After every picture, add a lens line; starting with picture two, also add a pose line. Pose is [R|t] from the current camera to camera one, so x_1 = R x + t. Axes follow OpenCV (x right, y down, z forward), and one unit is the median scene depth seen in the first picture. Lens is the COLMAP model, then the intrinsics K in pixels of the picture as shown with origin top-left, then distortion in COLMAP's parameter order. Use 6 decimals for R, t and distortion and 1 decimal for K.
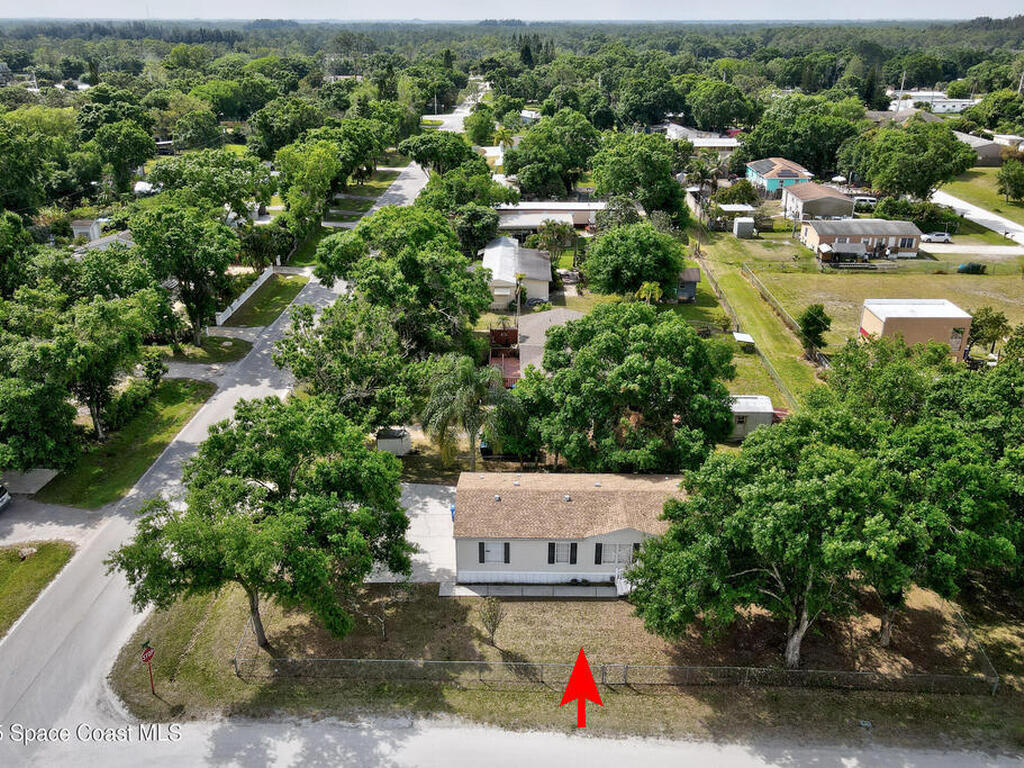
lens RADIAL K [[853.3, 0, 512.0], [0, 853.3, 384.0], [0, 0, 1]] dist [0.006402, 0.018375]
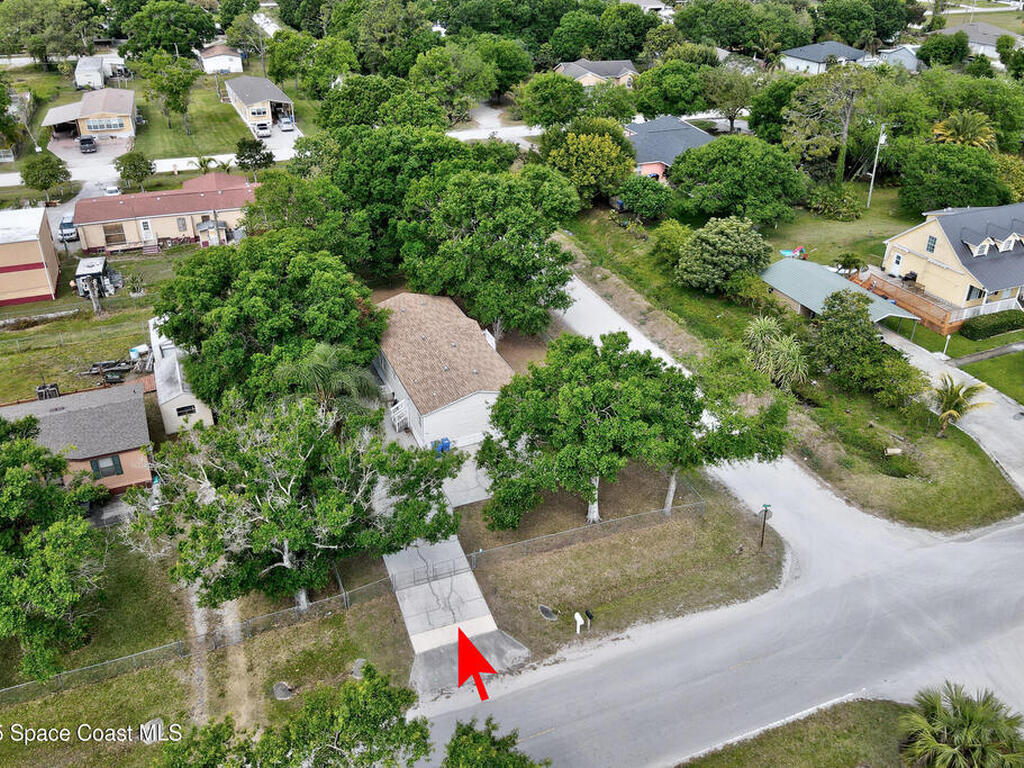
lens RADIAL K [[849.7, 0, 510.8], [0, 849.7, 330.0], [0, 0, 1]] dist [0.009138, 0.019612]
pose [[-0.406449, -0.412863, 0.815072, -0.595025], [0.356502, 0.749710, 0.557531, -0.330672], [-0.841252, 0.517183, -0.157532, 0.717727]]
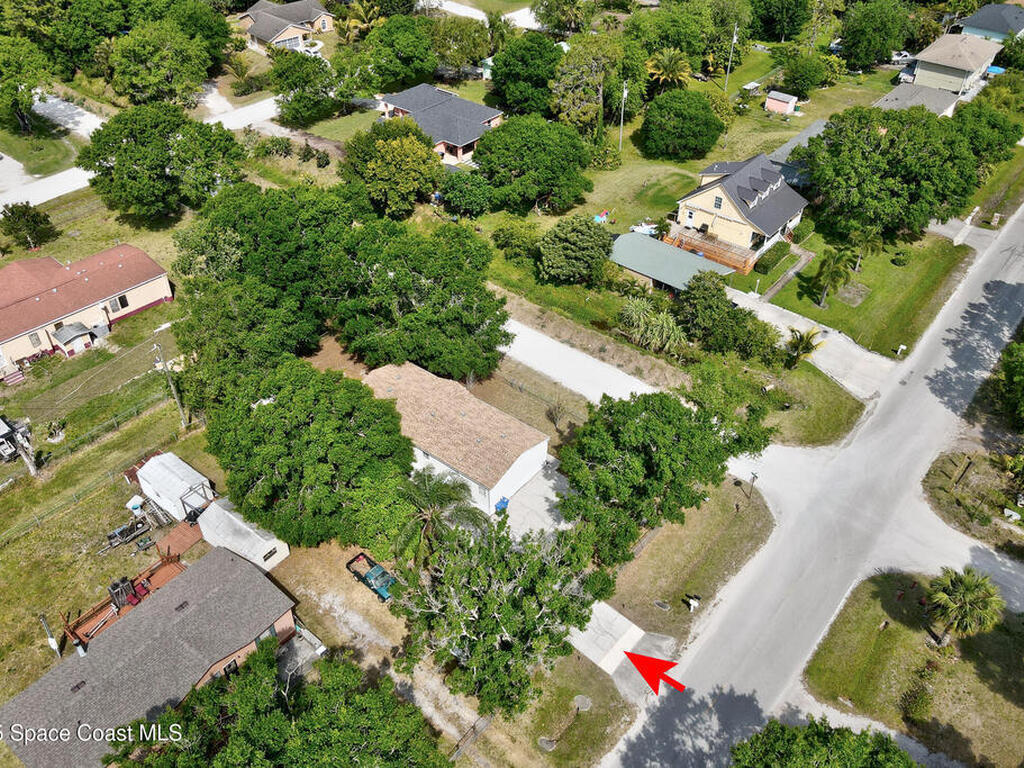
lens RADIAL K [[834.1, 0, 512.0], [0, 834.1, 384.0], [0, 0, 1]] dist [0.006702, 0.003564]
pose [[-0.794716, -0.392696, 0.462835, -0.387670], [0.229172, 0.511958, 0.827876, -0.635243], [-0.562056, 0.763995, -0.316867, 0.870091]]
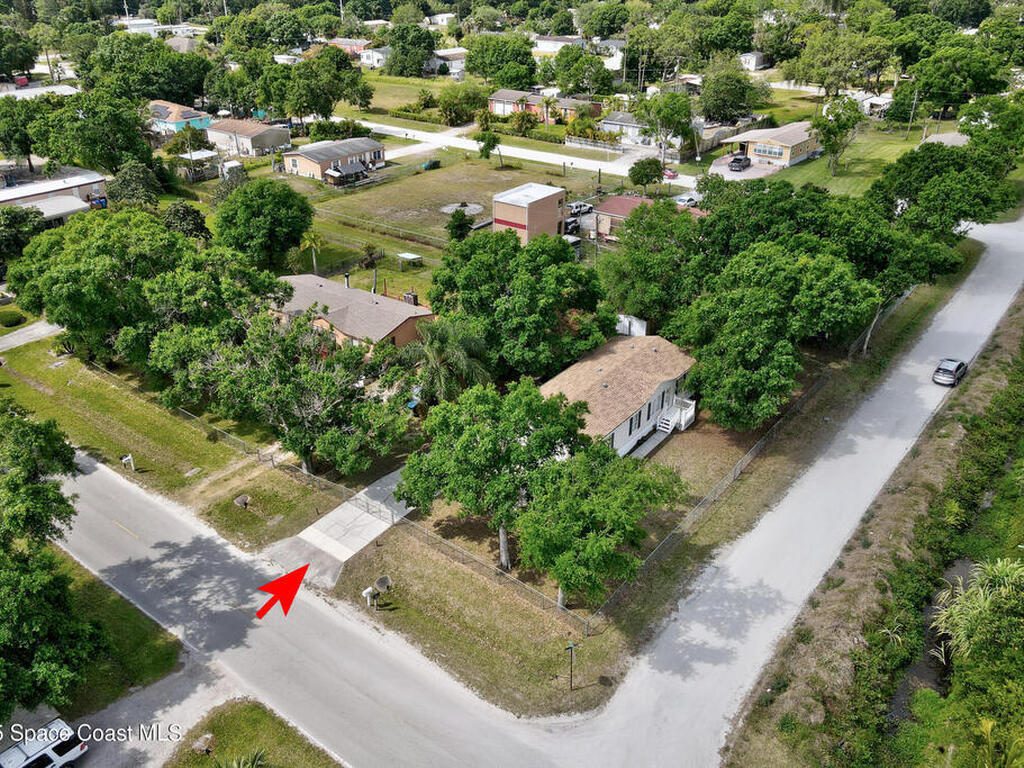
lens RADIAL K [[853.3, 0, 512.0], [0, 853.3, 384.0], [0, 0, 1]] dist [0.006402, 0.018375]
pose [[0.580195, -0.377524, 0.721698, -0.573192], [0.320400, 0.920440, 0.223907, -0.117793], [-0.748810, 0.101322, 0.654994, 0.197736]]
